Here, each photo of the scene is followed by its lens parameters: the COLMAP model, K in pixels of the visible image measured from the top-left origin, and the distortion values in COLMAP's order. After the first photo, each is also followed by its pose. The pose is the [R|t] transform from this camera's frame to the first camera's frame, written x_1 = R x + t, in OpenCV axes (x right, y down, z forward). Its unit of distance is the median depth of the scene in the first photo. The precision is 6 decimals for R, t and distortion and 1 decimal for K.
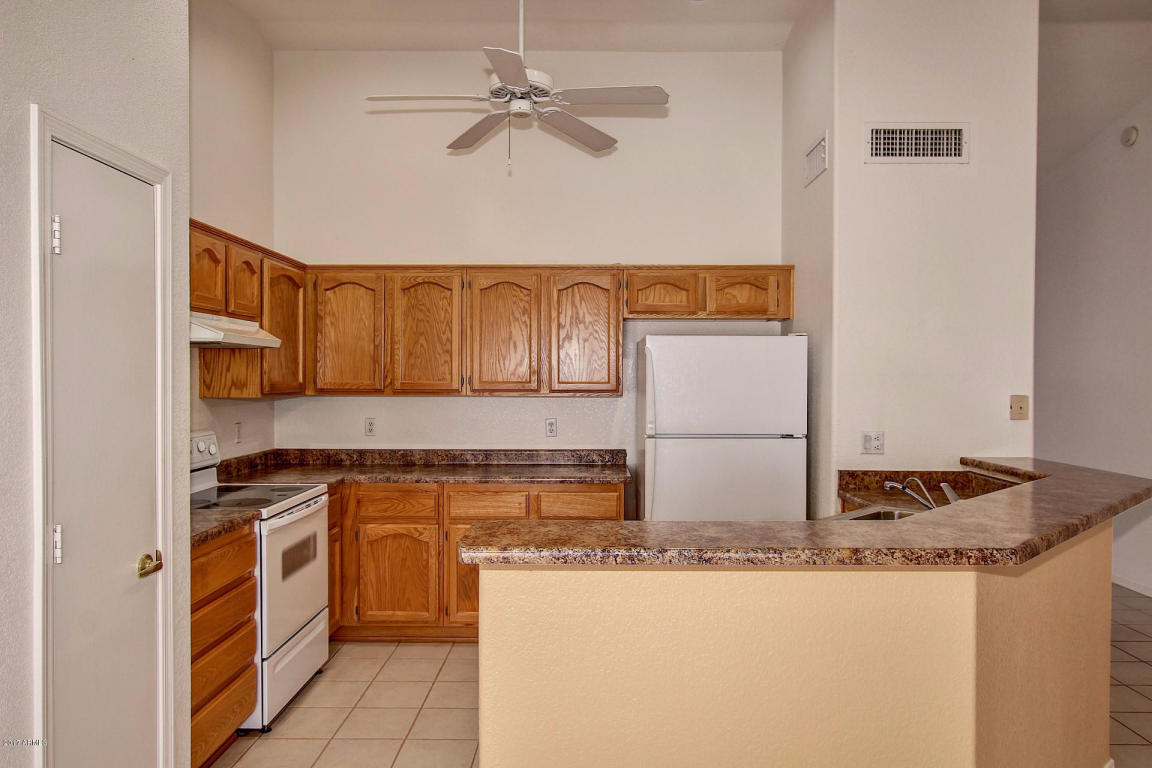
lens RADIAL K [[782.1, 0, 575.6], [0, 782.1, 386.1], [0, 0, 1]] dist [-0.000540, 0.001310]
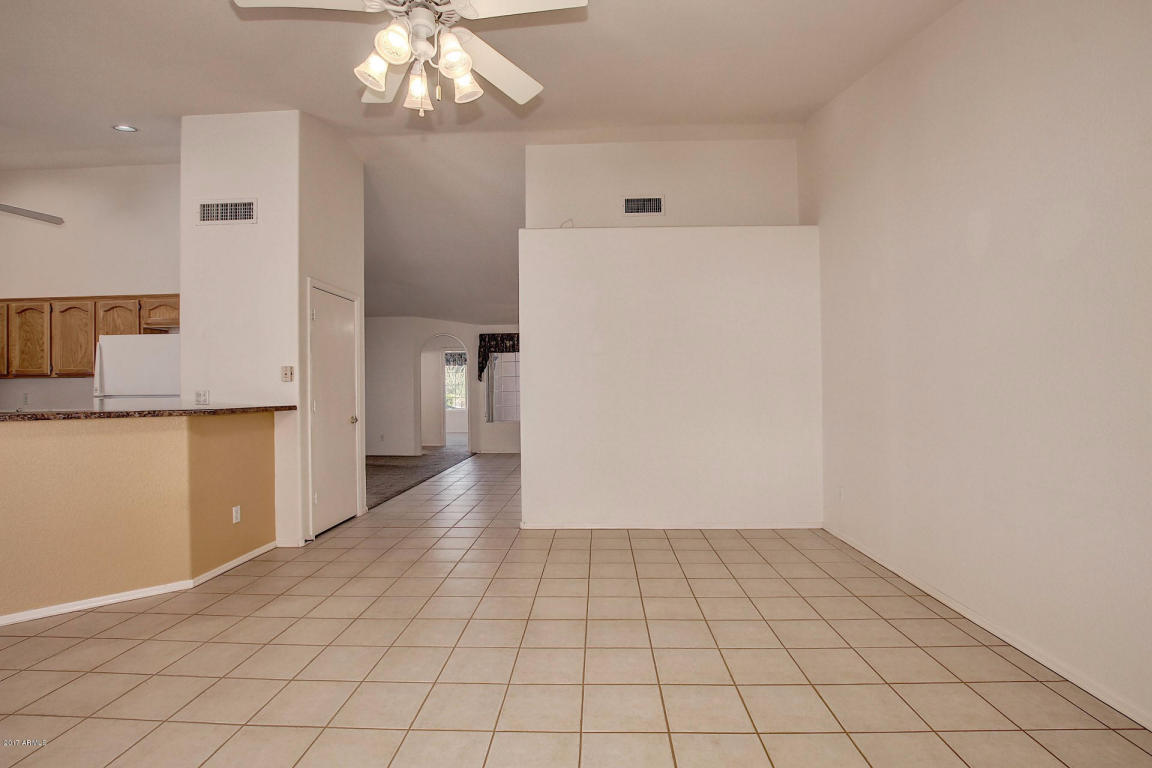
lens RADIAL K [[536.5, 0, 579.3], [0, 536.5, 386.4], [0, 0, 1]] dist [-0.036671, 0.006622]
pose [[0.999513, -0.014637, -0.027543, 1.001998], [0.014076, 0.999692, -0.020453, 0.069948], [0.027834, 0.020055, 0.999411, -0.052521]]
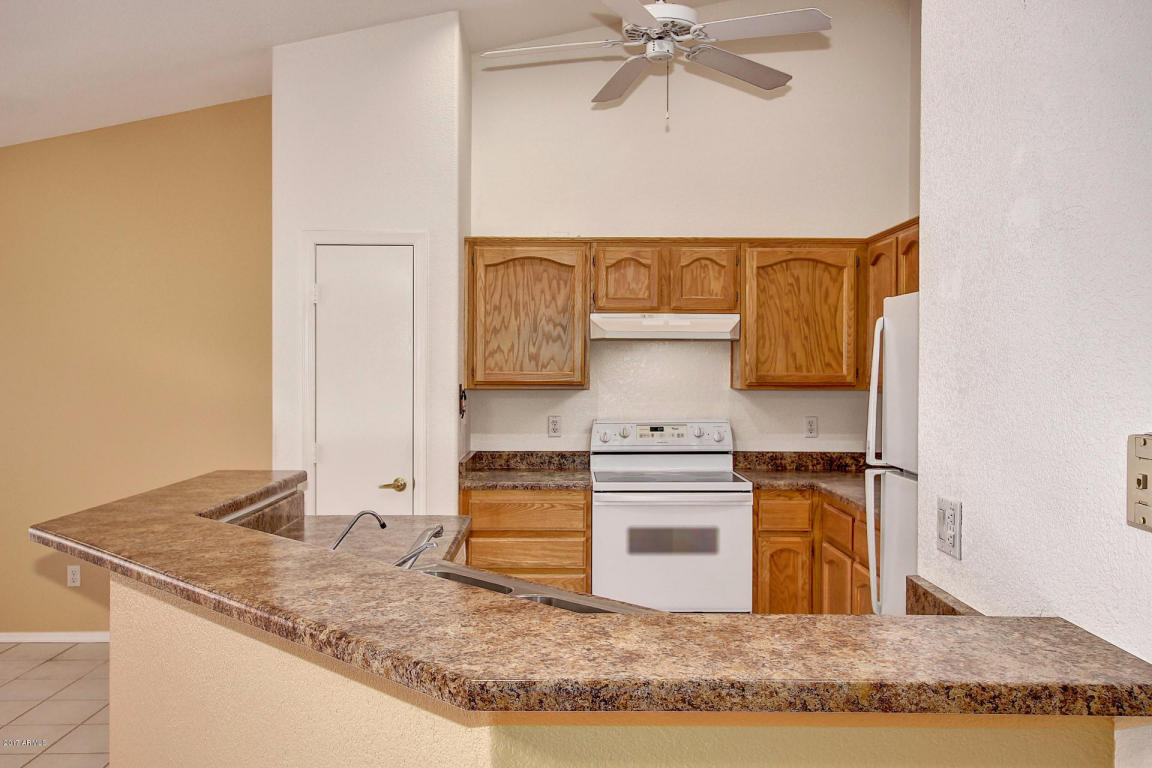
lens RADIAL K [[996.0, 0, 576.0], [0, 996.0, 384.0], [0, 0, 1]] dist [-0.002220, 0.000253]
pose [[0.022050, 0.016789, -0.999616, 0.760762], [-0.016613, 0.999727, 0.016424, -0.007801], [0.999619, 0.016245, 0.022323, 0.669139]]
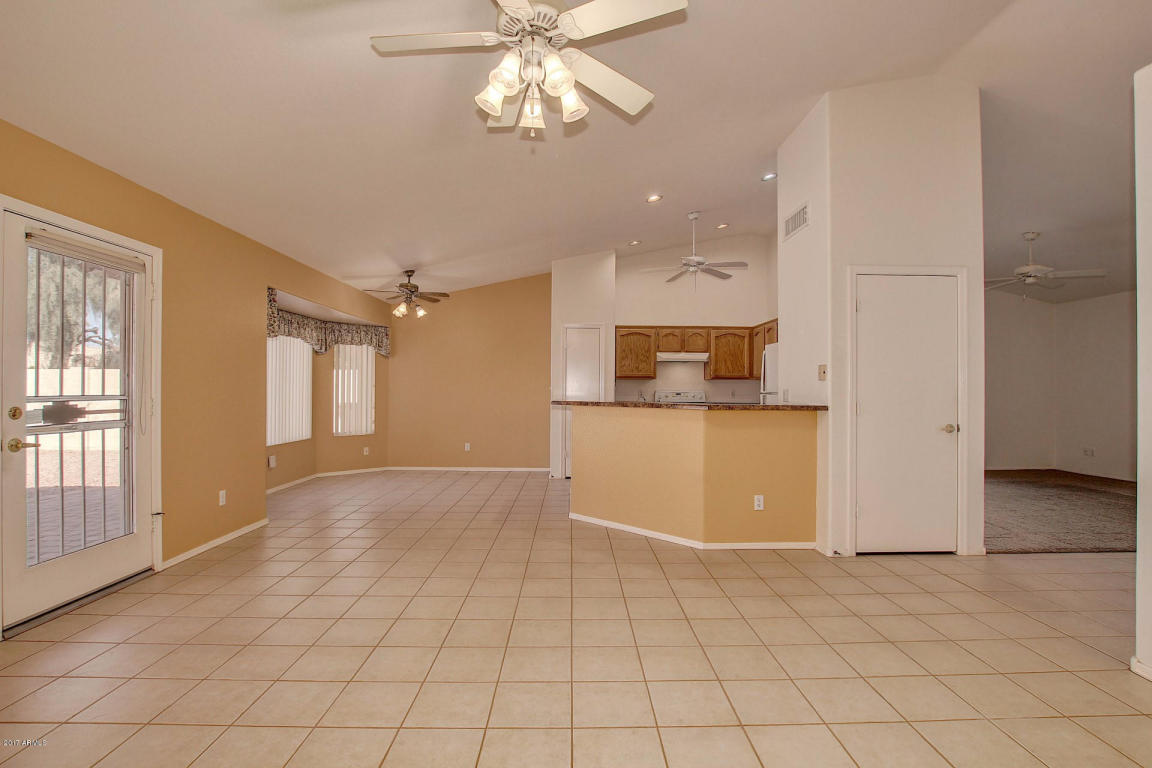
lens RADIAL K [[536.5, 0, 579.3], [0, 536.5, 386.4], [0, 0, 1]] dist [-0.036671, 0.006622]
pose [[0.027068, -0.011541, -0.999567, 1.341627], [-0.018891, 0.999749, -0.012055, 0.064207], [0.999455, 0.019209, 0.026843, 0.419044]]
